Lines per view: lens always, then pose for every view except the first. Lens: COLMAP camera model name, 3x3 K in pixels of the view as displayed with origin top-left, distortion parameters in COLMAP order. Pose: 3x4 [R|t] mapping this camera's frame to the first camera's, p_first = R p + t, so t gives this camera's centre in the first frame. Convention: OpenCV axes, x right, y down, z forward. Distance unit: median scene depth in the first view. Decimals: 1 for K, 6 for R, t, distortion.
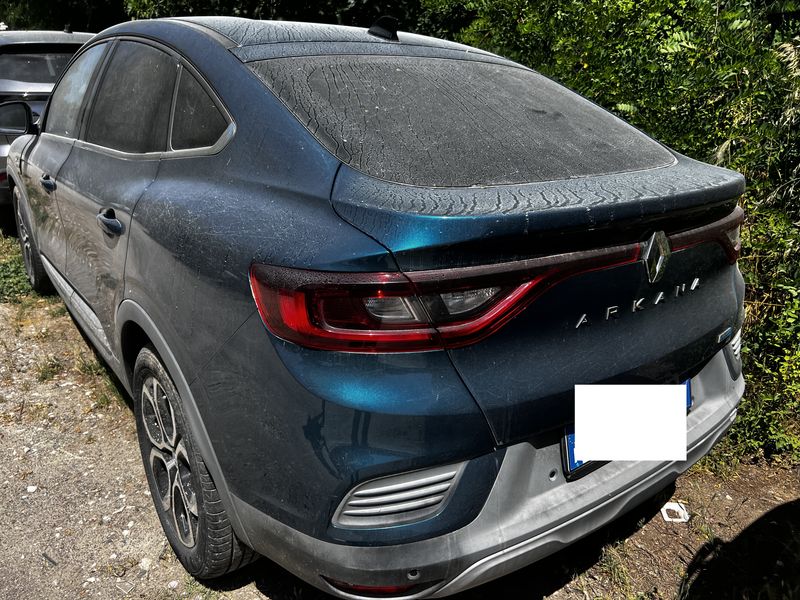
lens RADIAL K [[602.4, 0, 400.0], [0, 602.4, 300.0], [0, 0, 1]] dist [0.026941, -0.045657]
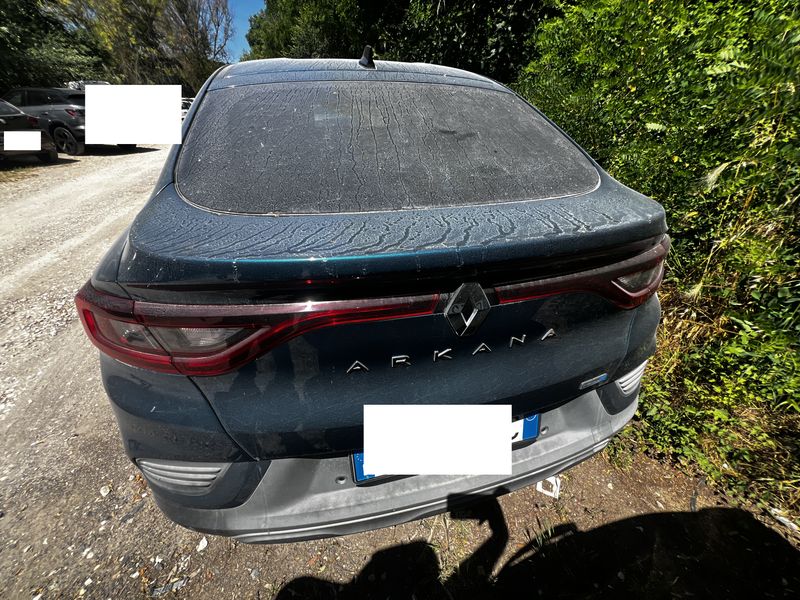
lens RADIAL K [[313.6, 0, 400.0], [0, 313.6, 300.0], [0, 0, 1]] dist [-0.000744, -0.000282]
pose [[0.923420, 0.179811, -0.339062, 0.476278], [-0.112594, 0.971506, 0.208561, -0.166723], [0.366903, -0.154413, 0.917354, 0.534027]]
